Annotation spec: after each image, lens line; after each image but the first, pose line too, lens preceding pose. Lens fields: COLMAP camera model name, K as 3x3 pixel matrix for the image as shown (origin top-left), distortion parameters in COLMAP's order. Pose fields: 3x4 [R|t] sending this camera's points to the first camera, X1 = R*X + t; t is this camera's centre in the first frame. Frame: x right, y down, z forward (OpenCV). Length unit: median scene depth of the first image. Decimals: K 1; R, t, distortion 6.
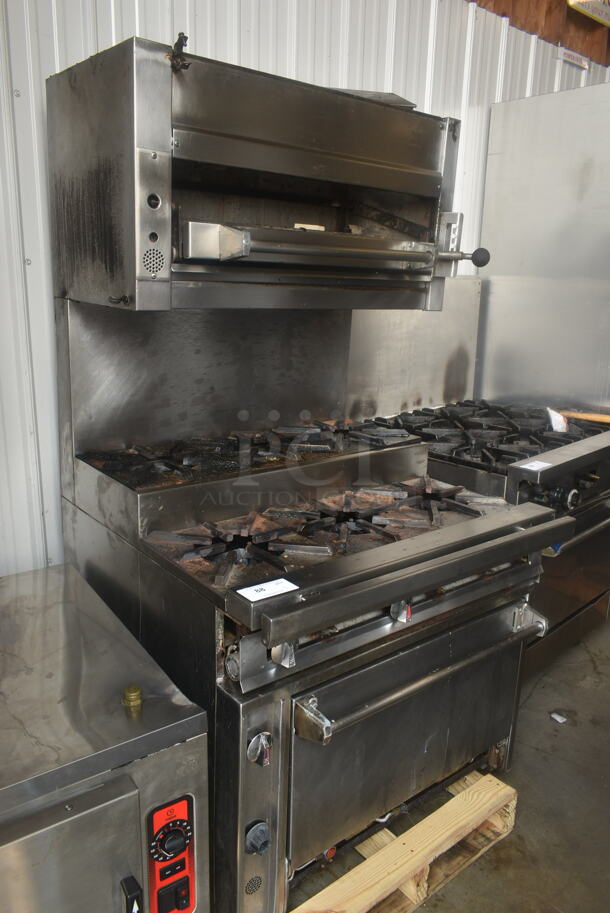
lens RADIAL K [[711.0, 0, 311.4], [0, 711.0, 455.6], [0, 0, 1]] dist [-0.024574, 0.018172]
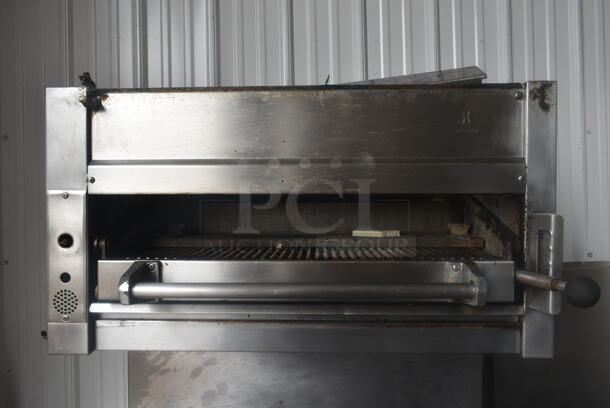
lens RADIAL K [[475.1, 0, 306.5], [0, 475.1, 200.5], [0, 0, 1]] dist [-0.024574, 0.018172]
pose [[0.747893, -0.046541, -0.662186, 0.325520], [-0.131430, 0.967410, -0.216434, -0.235701], [0.650678, 0.248900, 0.717403, 0.552139]]
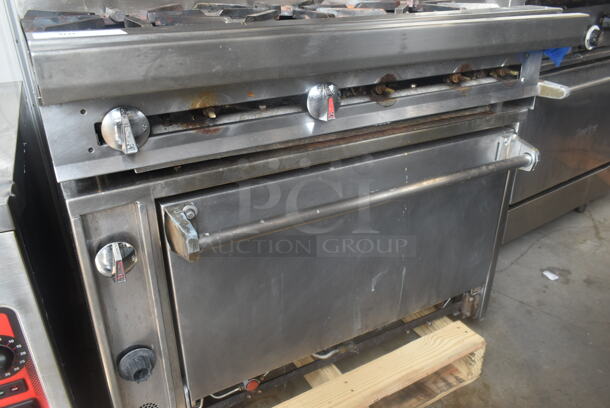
lens RADIAL K [[498.9, 0, 309.4], [0, 498.9, 206.5], [0, 0, 1]] dist [-0.018019, -0.008877]
pose [[0.984681, 0.046310, -0.168103, 0.166074], [-0.009549, 0.976961, 0.213205, 0.168758], [0.174103, -0.208334, 0.962437, 0.374031]]
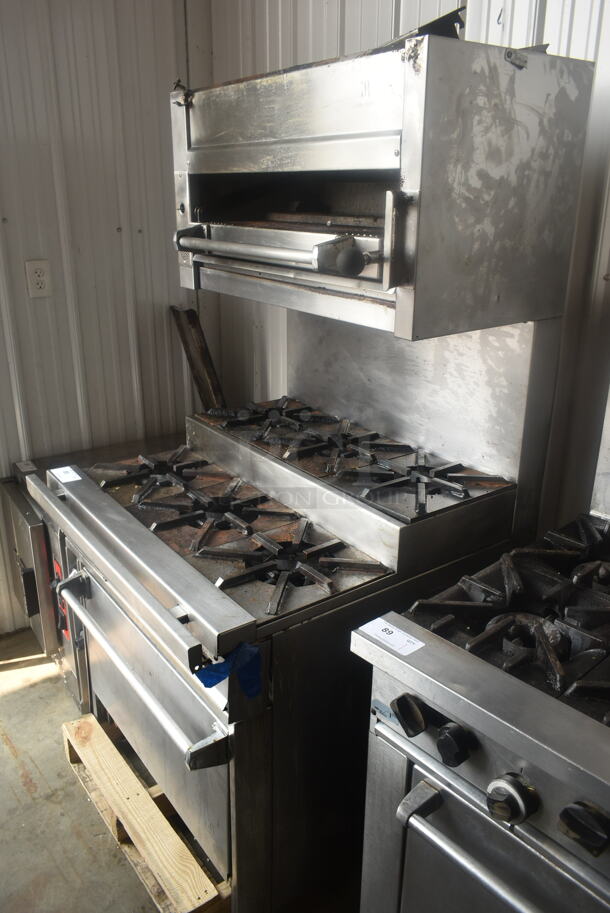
lens RADIAL K [[711.0, 0, 301.2], [0, 711.0, 454.3], [0, 0, 1]] dist [-0.024574, 0.018172]
pose [[-0.060549, 0.304648, -0.950538, 0.901955], [-0.262212, 0.913986, 0.309636, -0.303544], [0.963109, 0.267991, 0.024542, 0.975539]]
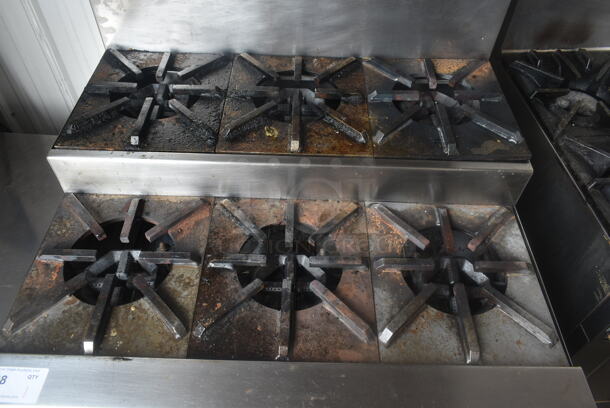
lens RADIAL K [[475.1, 0, 304.2], [0, 475.1, 200.5], [0, 0, 1]] dist [-0.024574, 0.018172]
pose [[0.761406, 0.479096, -0.436724, 0.230960], [-0.160833, 0.792212, 0.588671, -0.243097], [0.628008, -0.377978, 0.680249, 0.631297]]
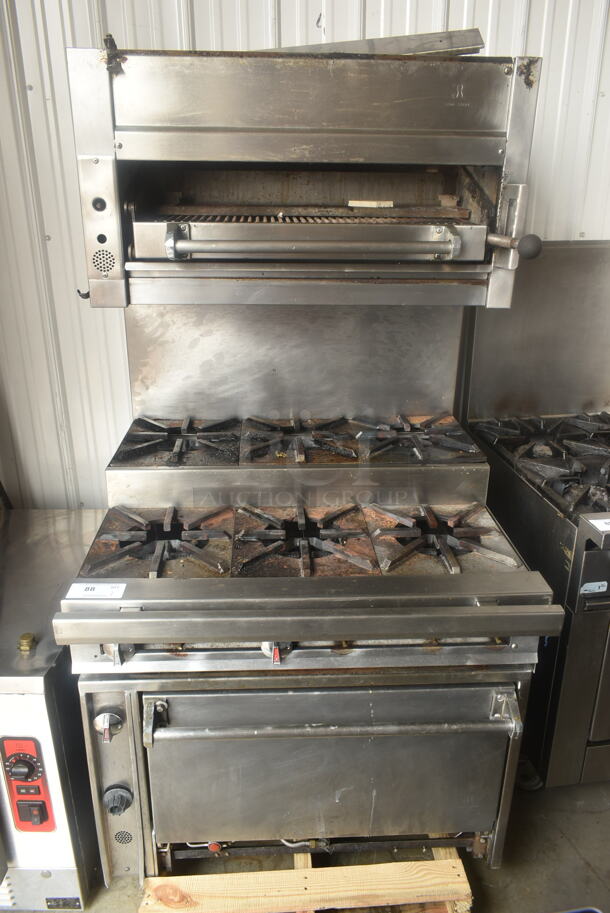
lens RADIAL K [[711.0, 0, 303.9], [0, 711.0, 456.9], [0, 0, 1]] dist [-0.024574, 0.018172]
pose [[0.804066, 0.189743, -0.563450, 0.509429], [-0.125792, 0.980545, 0.150690, -0.140466], [0.581081, -0.050287, 0.812291, 0.226433]]
